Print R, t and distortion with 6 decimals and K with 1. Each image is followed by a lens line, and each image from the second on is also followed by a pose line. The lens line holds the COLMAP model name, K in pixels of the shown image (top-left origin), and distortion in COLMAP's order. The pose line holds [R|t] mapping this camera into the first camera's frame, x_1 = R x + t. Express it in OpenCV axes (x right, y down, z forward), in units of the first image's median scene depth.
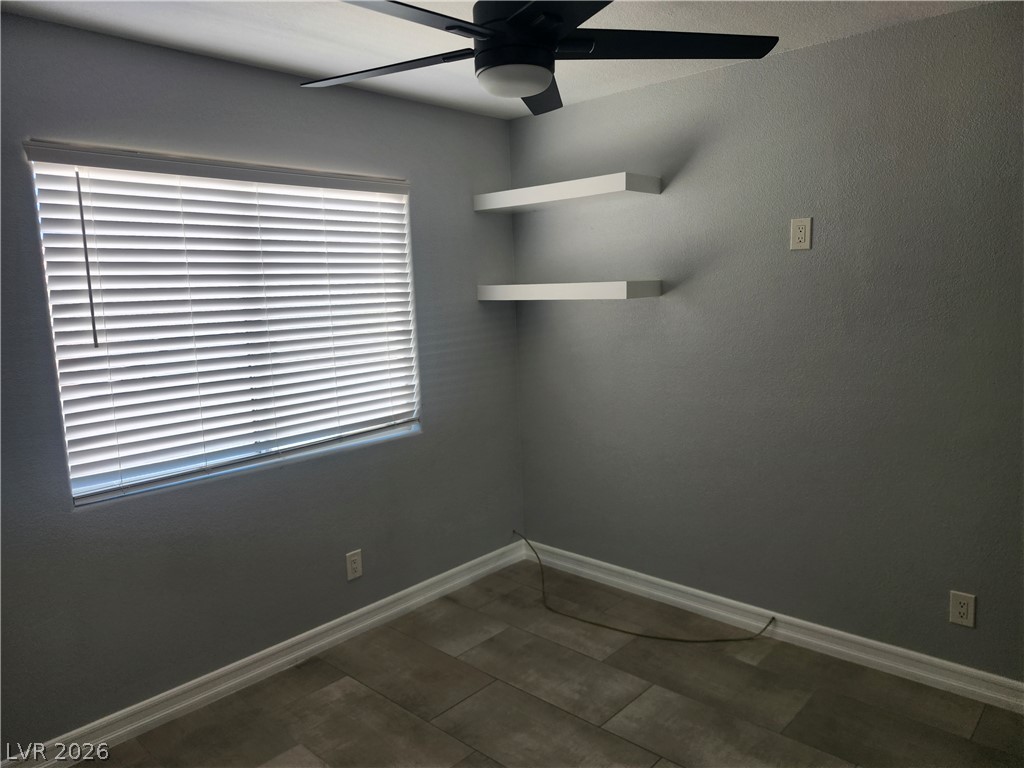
lens RADIAL K [[700.9, 0, 515.1], [0, 700.9, 384.7], [0, 0, 1]] dist [0.088600, -0.105353]
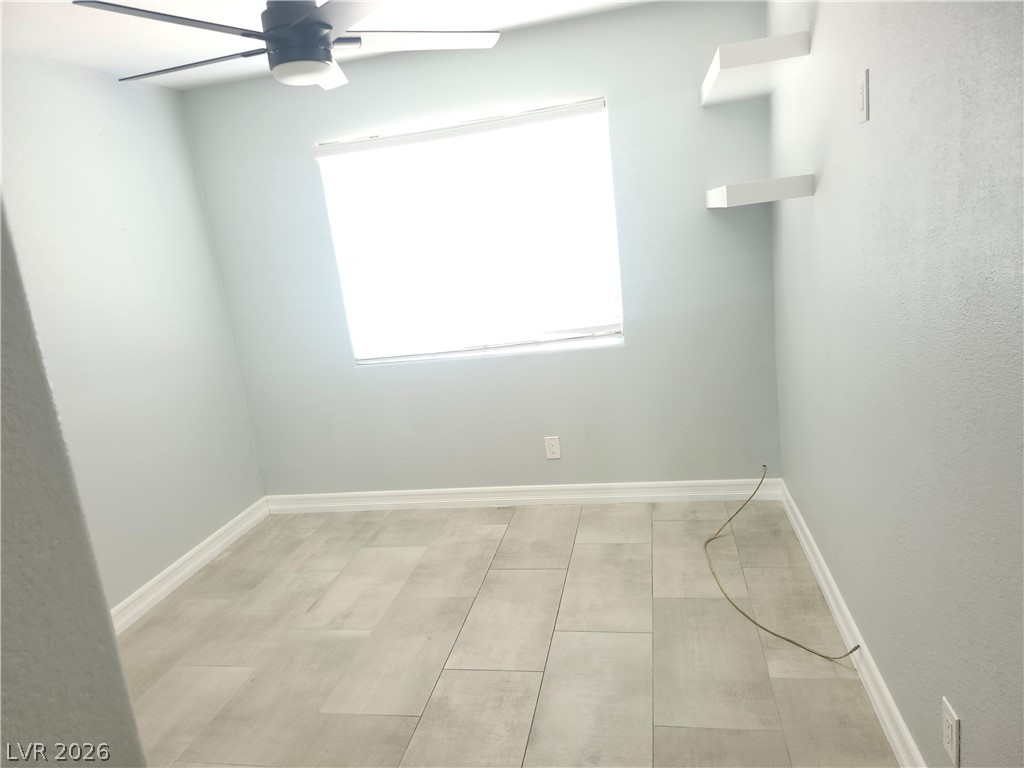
lens RADIAL K [[700.9, 0, 515.1], [0, 700.9, 384.7], [0, 0, 1]] dist [0.088600, -0.105353]
pose [[0.521586, 0.150512, -0.839818, 0.781343], [-0.021245, 0.986303, 0.163570, -0.049258], [0.852934, -0.067474, 0.517639, 0.354939]]
